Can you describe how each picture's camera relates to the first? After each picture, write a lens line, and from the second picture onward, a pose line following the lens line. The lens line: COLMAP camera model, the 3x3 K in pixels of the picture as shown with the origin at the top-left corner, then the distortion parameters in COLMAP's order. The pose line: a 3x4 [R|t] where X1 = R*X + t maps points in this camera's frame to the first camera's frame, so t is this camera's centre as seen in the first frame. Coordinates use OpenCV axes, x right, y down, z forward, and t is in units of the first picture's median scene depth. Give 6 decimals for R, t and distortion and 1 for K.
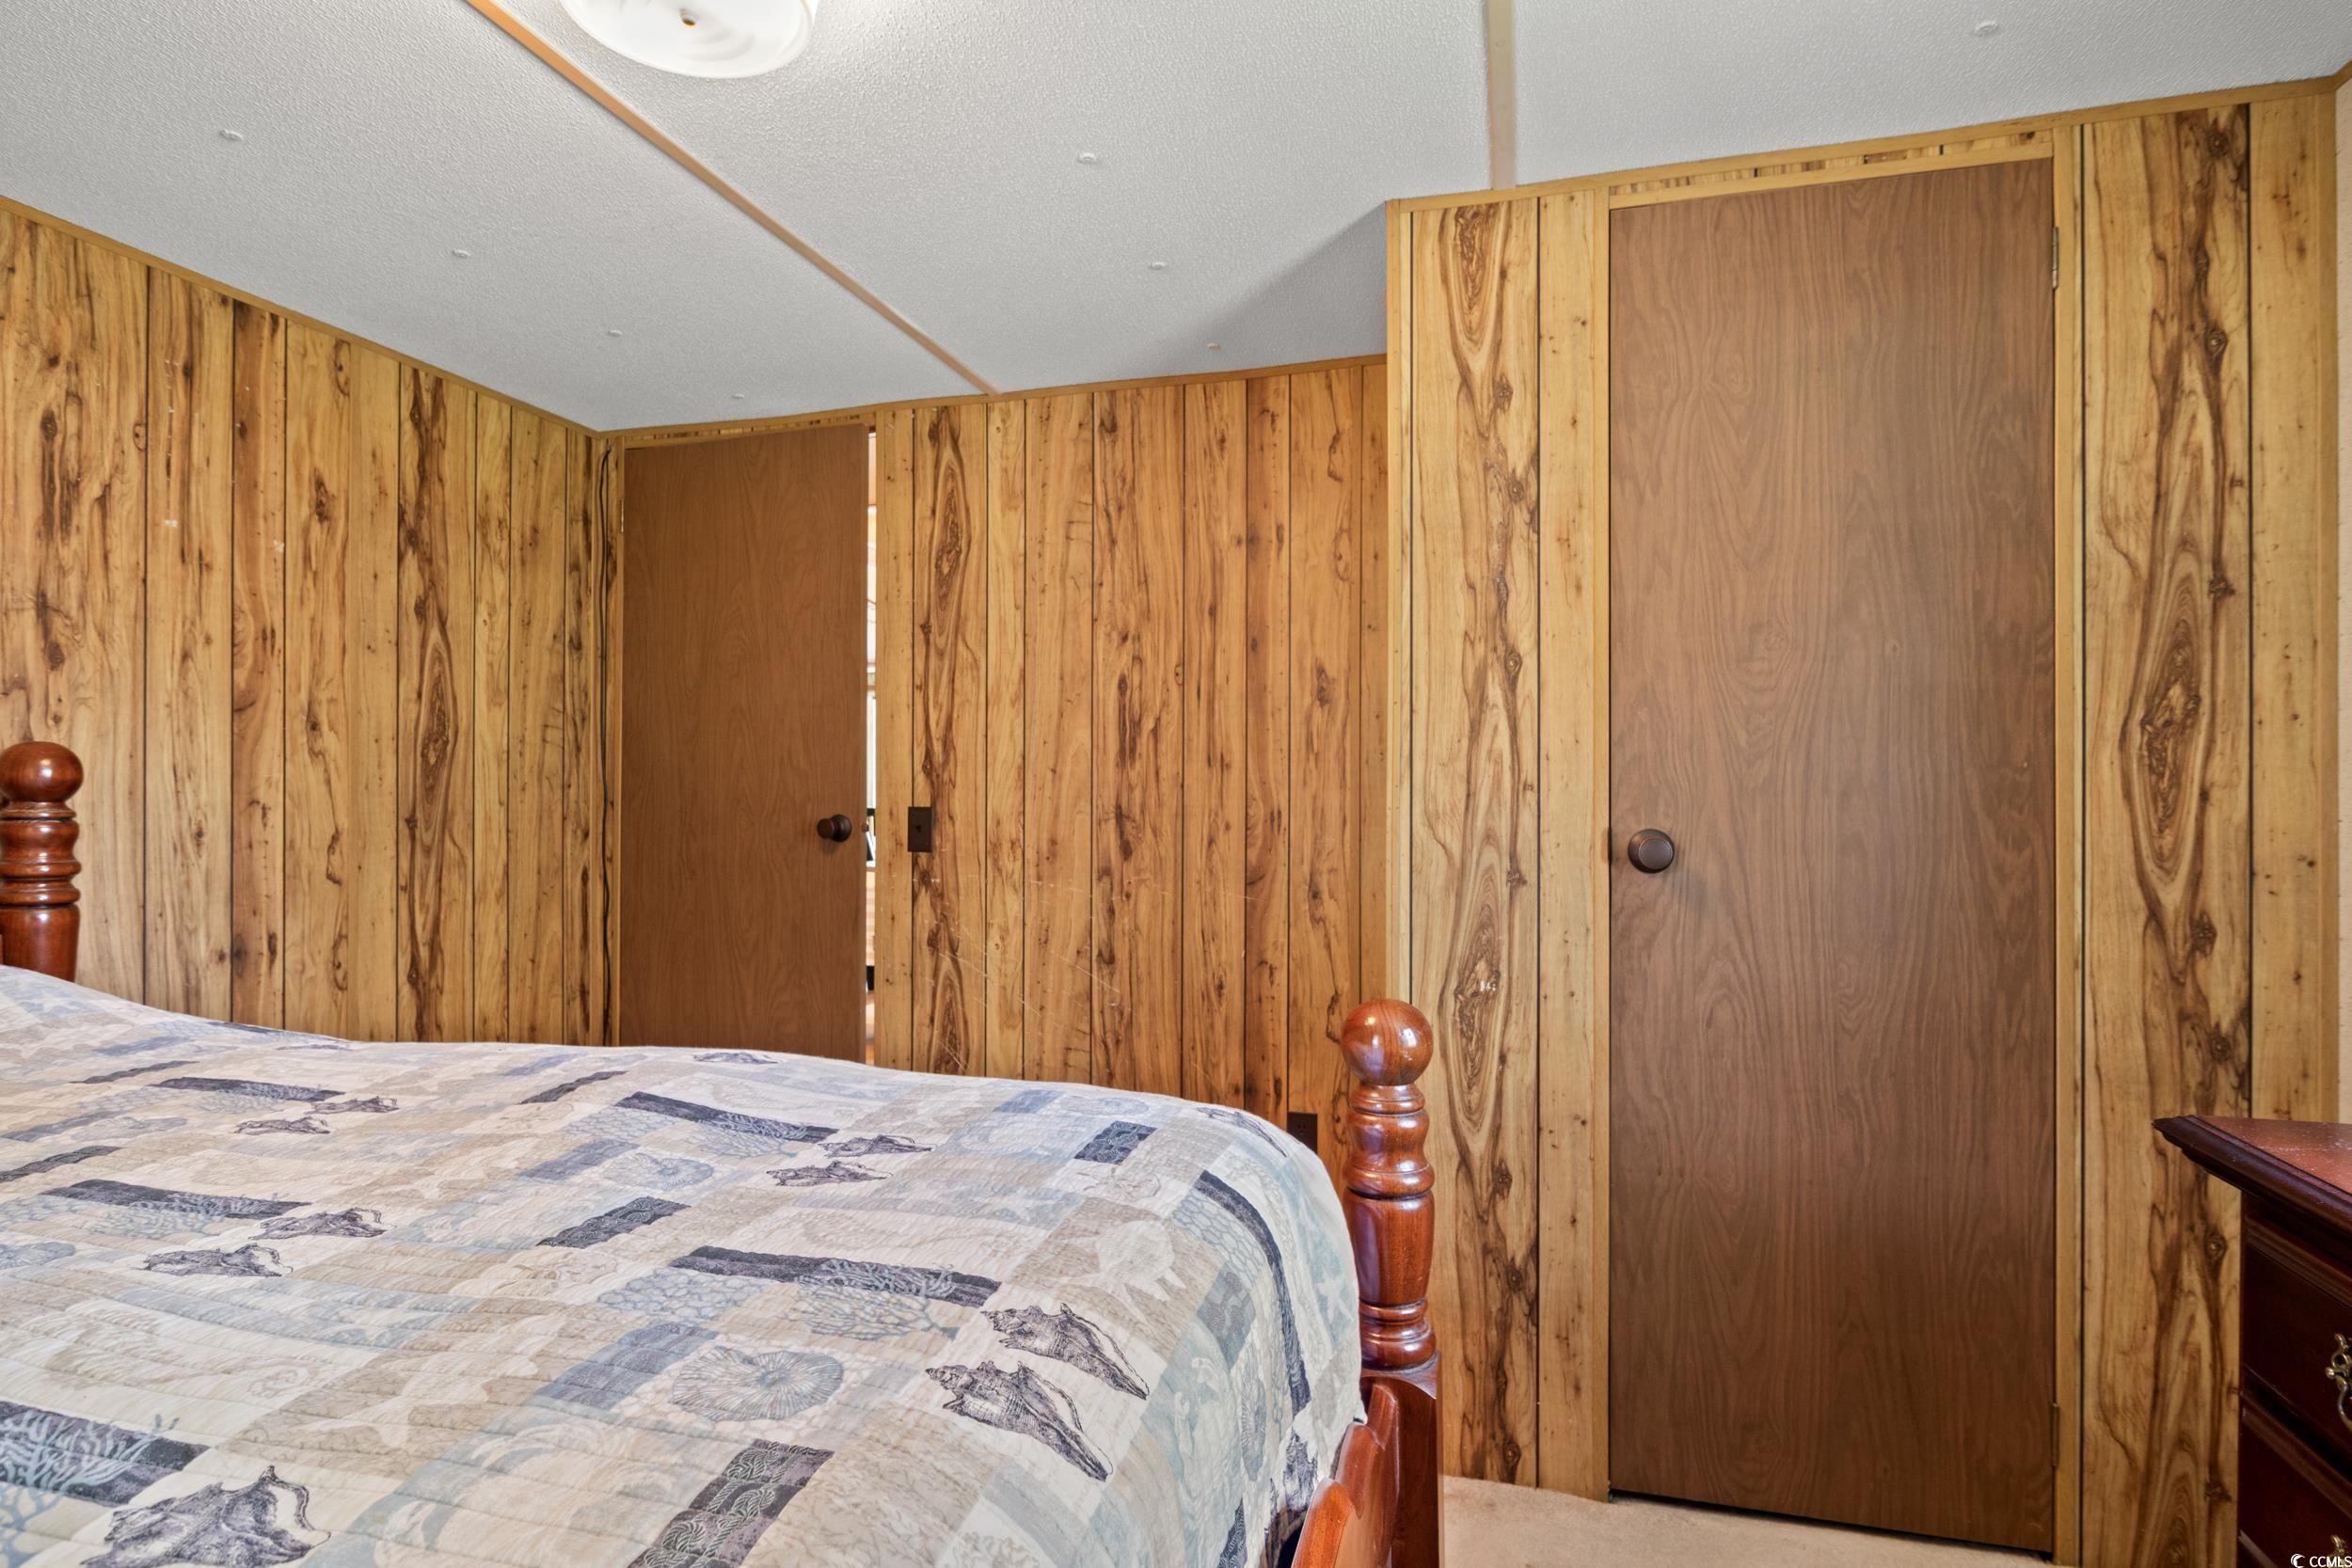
lens RADIAL K [[1179.4, 0, 1189.1], [0, 1179.4, 796.8], [0, 0, 1]] dist [-0.008089, 0.000004]
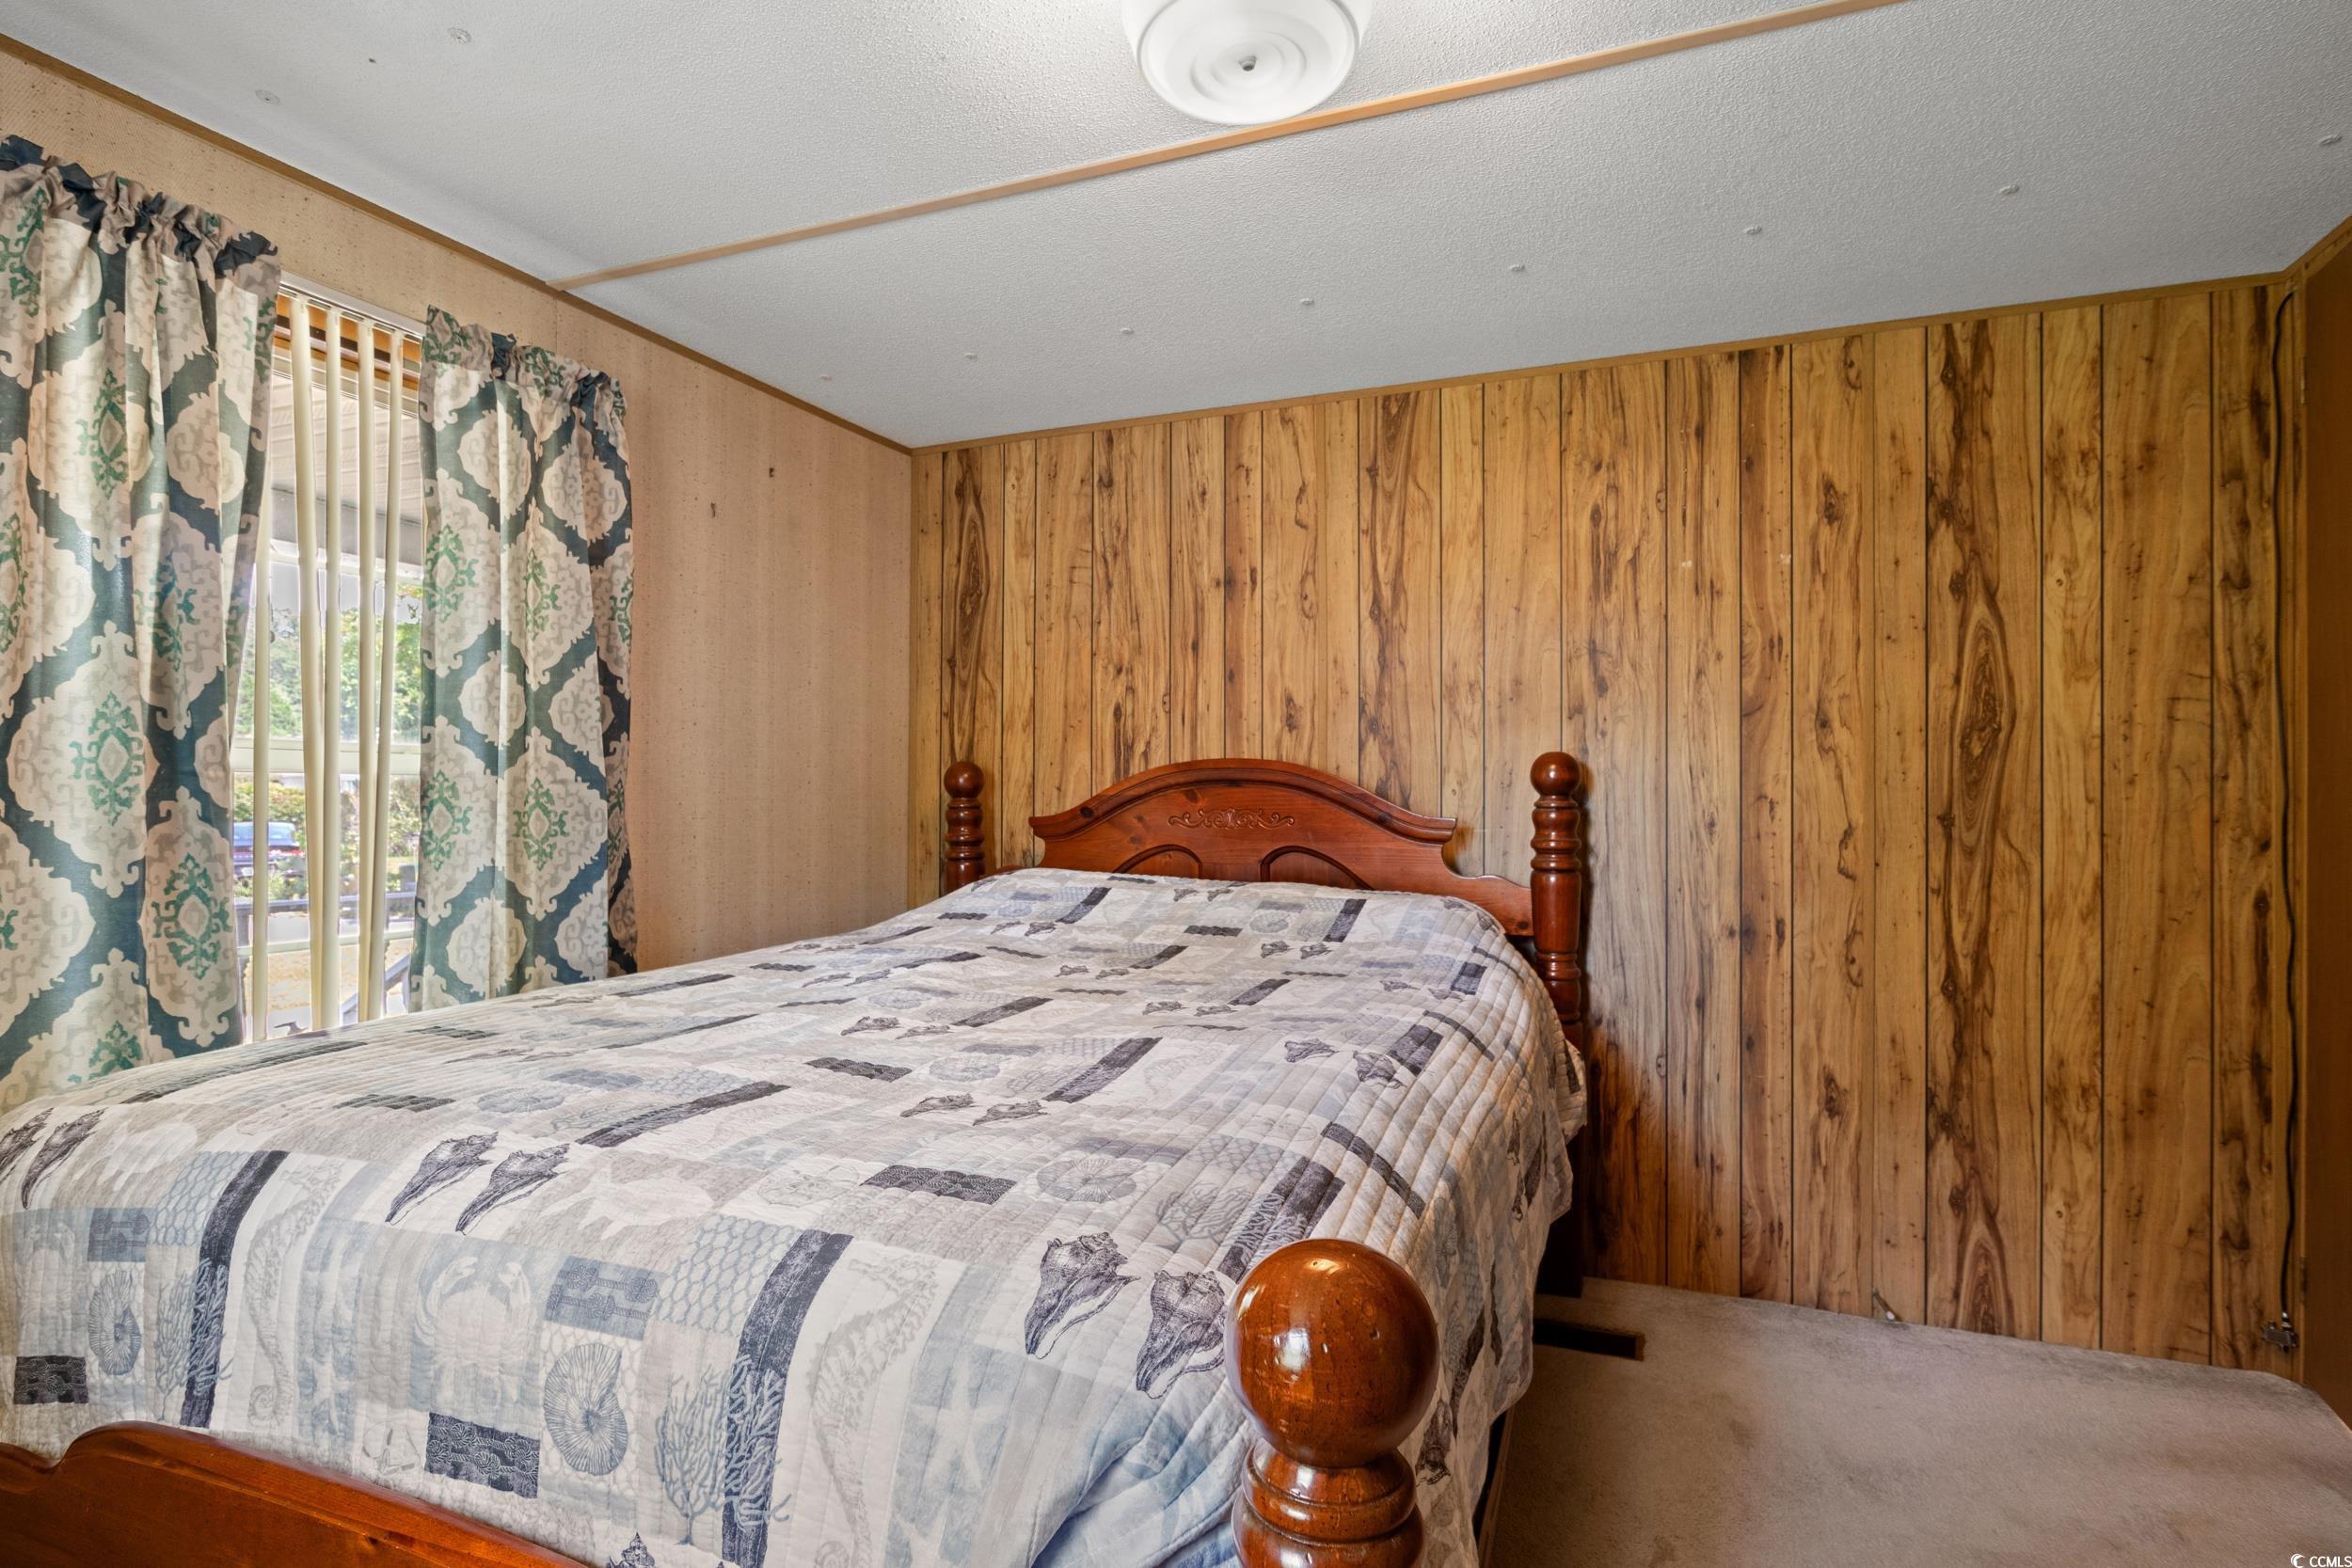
lens RADIAL K [[1179.4, 0, 1184.2], [0, 1179.4, 787.6], [0, 0, 1]] dist [-0.008089, 0.000004]
pose [[-0.119333, -0.004914, -0.992842, 0.384593], [-0.000861, 0.999988, -0.004846, 0.001716], [0.992854, 0.000277, -0.119336, 0.625967]]
